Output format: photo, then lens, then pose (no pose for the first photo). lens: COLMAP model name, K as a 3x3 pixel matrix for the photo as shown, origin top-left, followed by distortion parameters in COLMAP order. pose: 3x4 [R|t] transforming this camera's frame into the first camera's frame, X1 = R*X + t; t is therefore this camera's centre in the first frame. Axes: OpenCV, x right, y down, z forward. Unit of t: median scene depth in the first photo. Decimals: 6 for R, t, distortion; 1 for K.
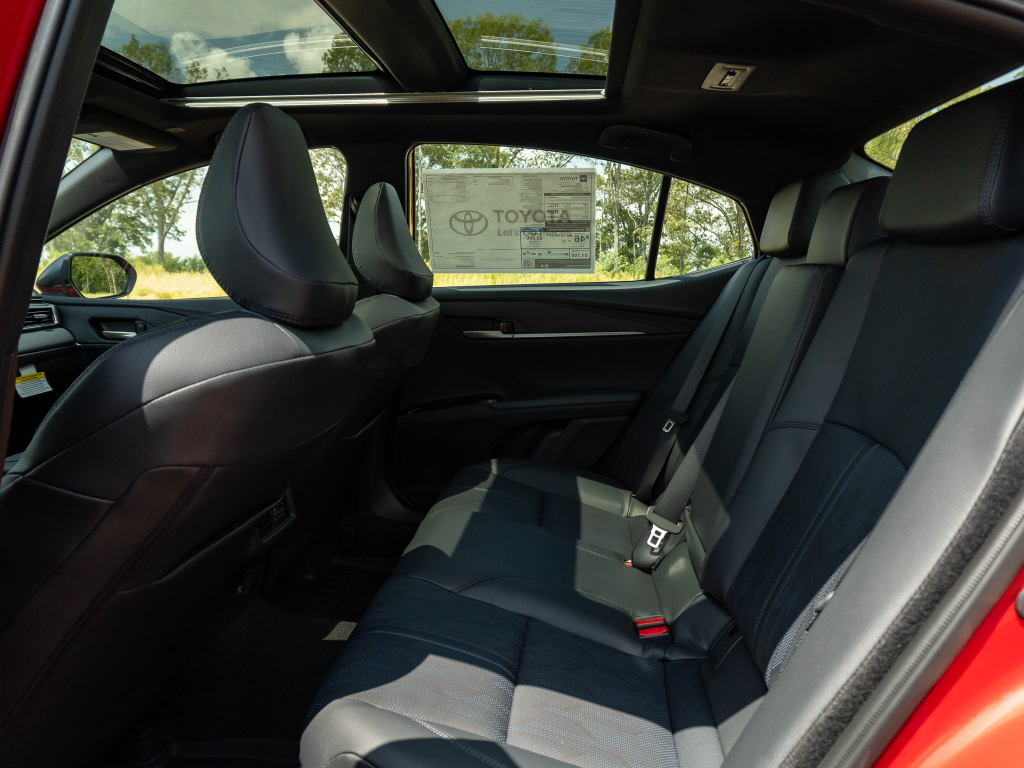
lens RADIAL K [[770.2, 0, 515.4], [0, 770.2, 387.8], [0, 0, 1]] dist [-0.041993, 0.024931]
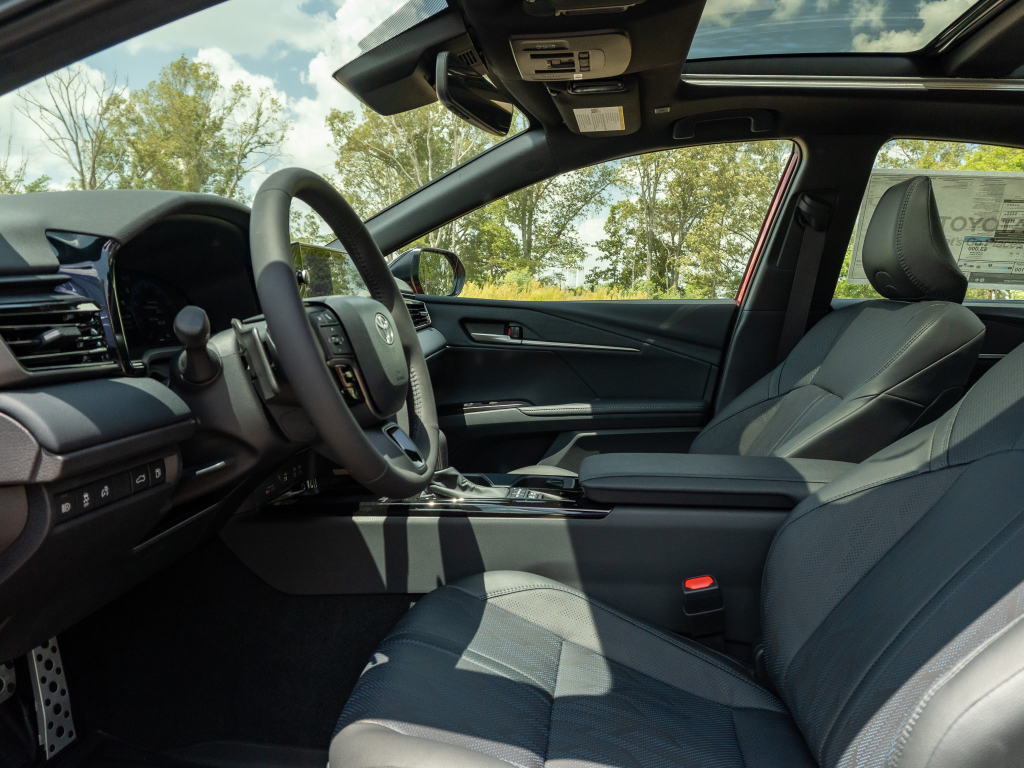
lens RADIAL K [[770.2, 0, 511.6], [0, 770.2, 379.9], [0, 0, 1]] dist [-0.041993, 0.024931]
pose [[0.998512, 0.037754, -0.039353, -0.486679], [-0.039351, 0.998399, -0.040636, 0.018183], [0.037756, 0.042124, 0.998399, 0.089666]]
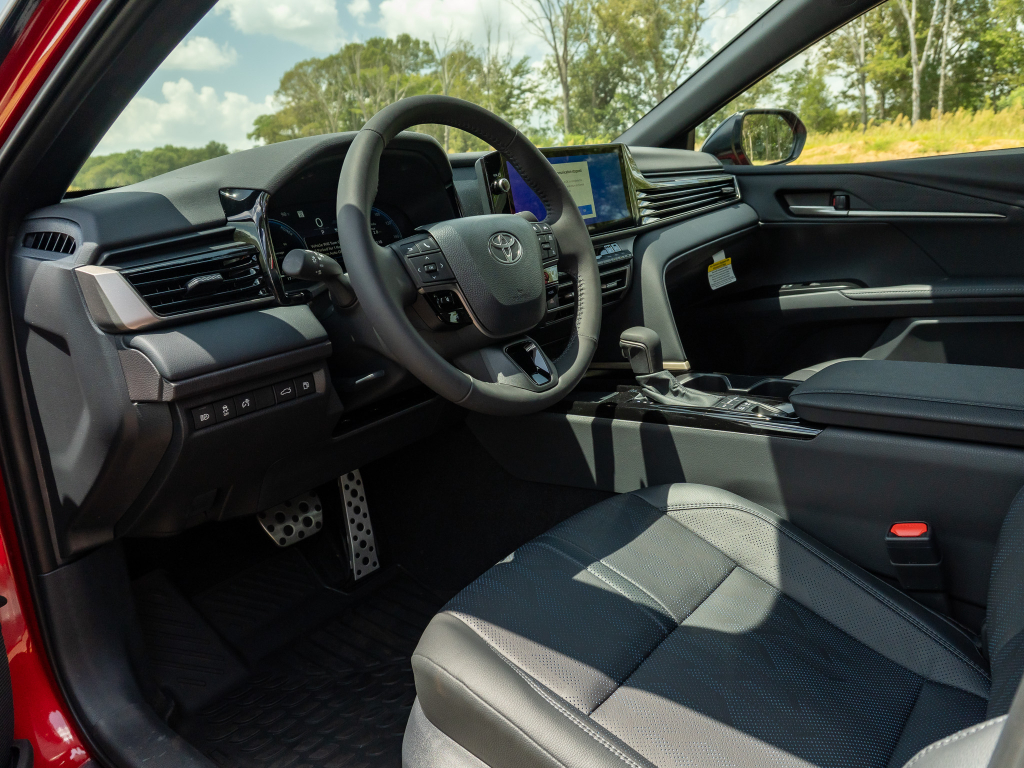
lens RADIAL K [[770.2, 0, 514.4], [0, 770.2, 385.2], [0, 0, 1]] dist [-0.041993, 0.024931]
pose [[0.817861, 0.102397, -0.566231, -0.320817], [-0.009069, 0.986211, 0.165246, -0.019574], [0.575344, -0.130013, 0.807512, 0.157388]]
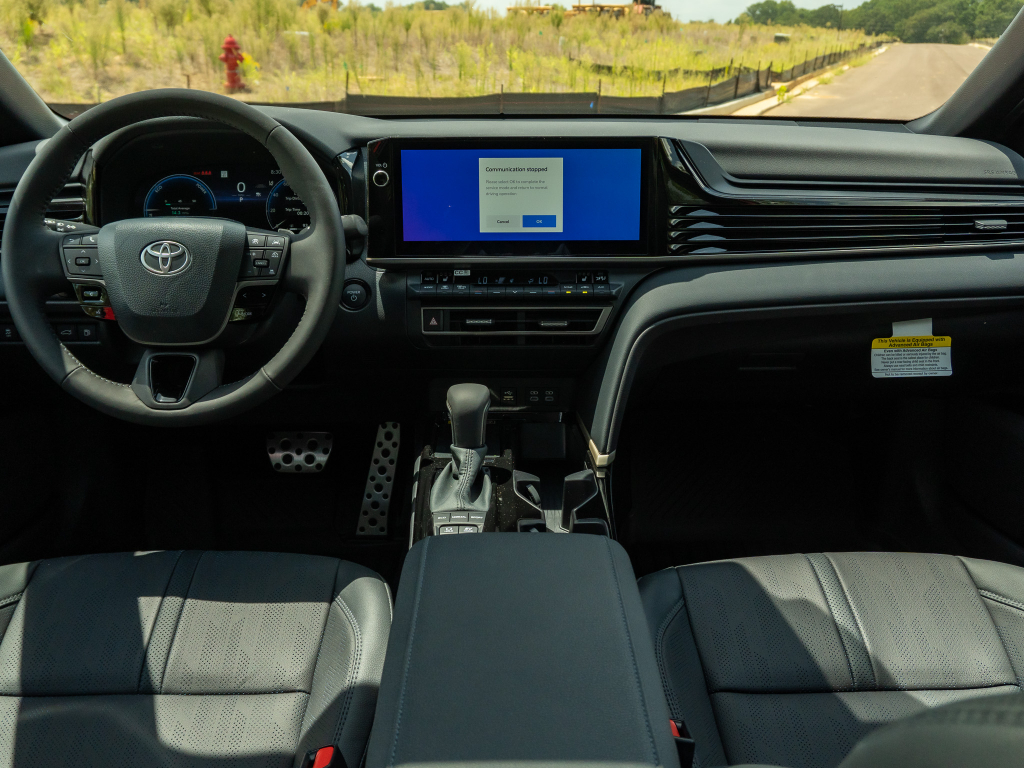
lens RADIAL K [[919.3, 0, 515.0], [0, 919.3, 381.6], [0, 0, 1]] dist [-0.011637, 0.002953]
pose [[0.096745, 0.341770, -0.934791, -0.070154], [-0.142240, 0.934304, 0.326871, -0.150533], [0.985093, 0.101341, 0.139002, 0.634796]]
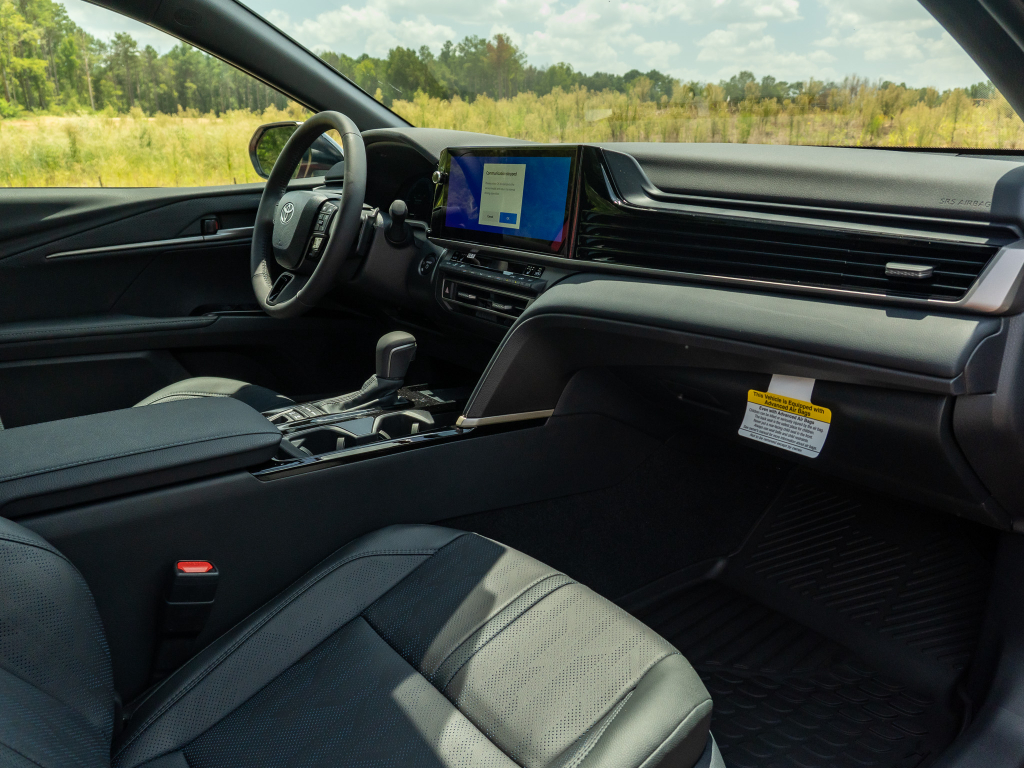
lens RADIAL K [[770.2, 0, 526.4], [0, 770.2, 385.4], [0, 0, 1]] dist [-0.041993, 0.024931]
pose [[-0.733440, 0.212651, -0.645636, -0.262209], [-0.085827, 0.913236, 0.398289, -0.172495], [0.674314, 0.347534, -0.651552, 1.144726]]
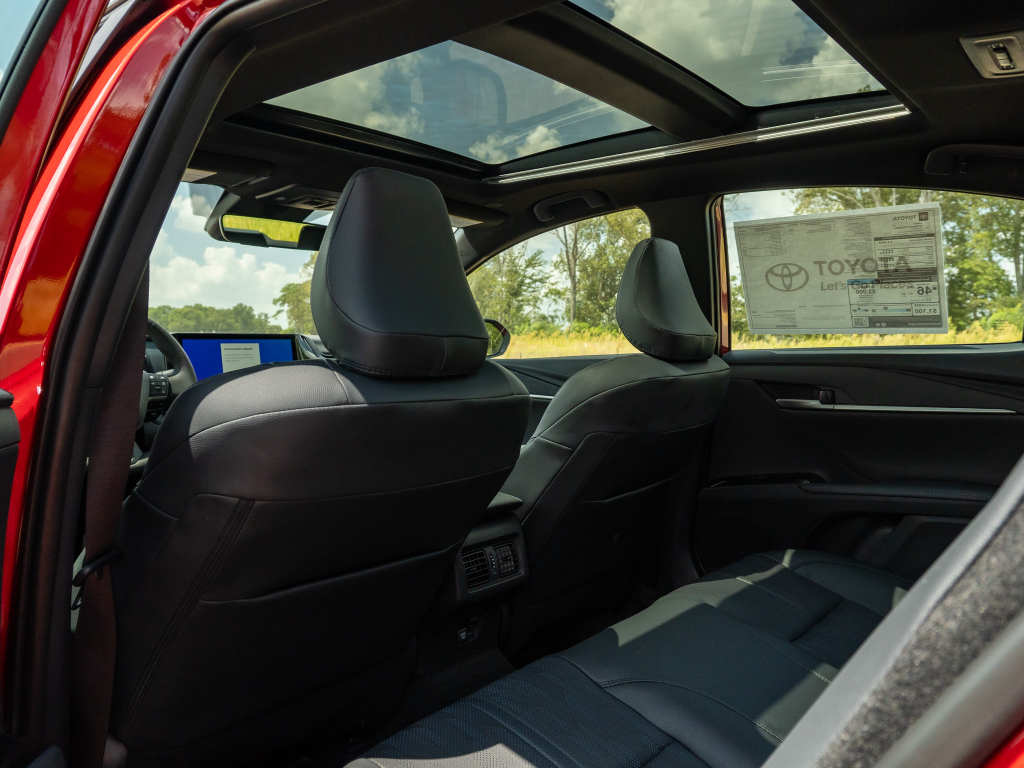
lens RADIAL K [[770.2, 0, 517.8], [0, 770.2, 389.8], [0, 0, 1]] dist [-0.041993, 0.024931]
pose [[0.817784, 0.034977, -0.574462, 0.198028], [-0.083886, 0.994736, -0.058850, -0.007551], [0.569379, 0.096315, 0.816413, 0.115284]]
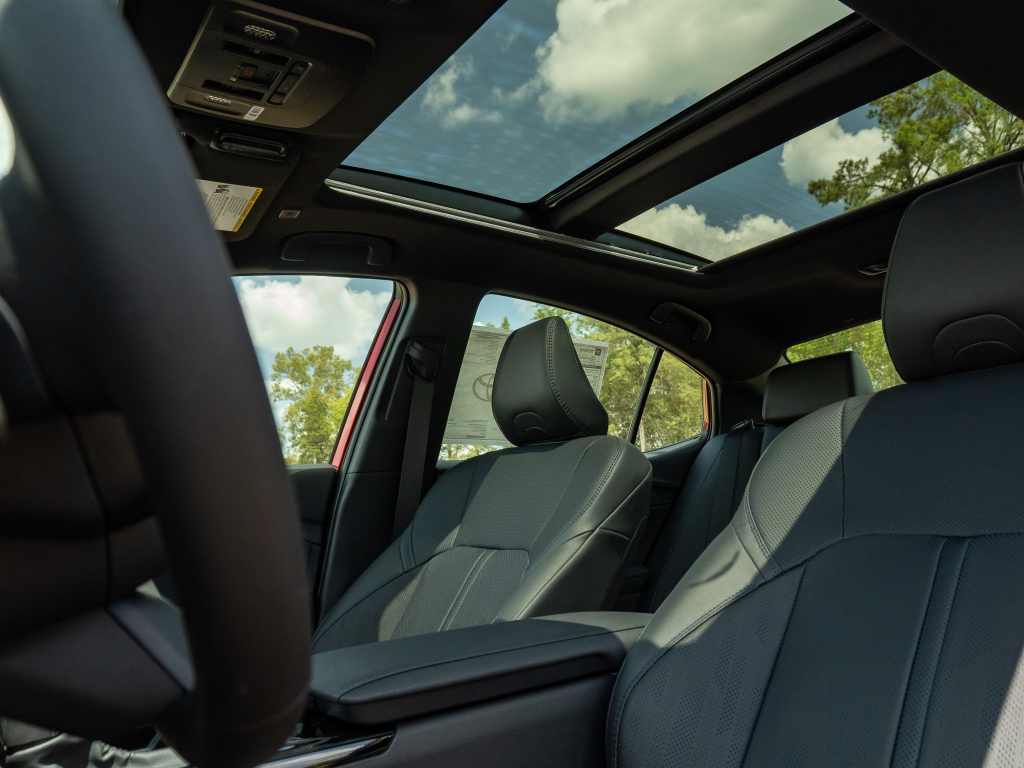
lens RADIAL K [[770.2, 0, 510.7], [0, 770.2, 390.9], [0, 0, 1]] dist [-0.041993, 0.024931]
pose [[0.768017, 0.075941, 0.635910, -0.622084], [0.134503, 0.951672, -0.276095, 0.042897], [-0.626145, 0.297578, 0.720687, 0.333748]]
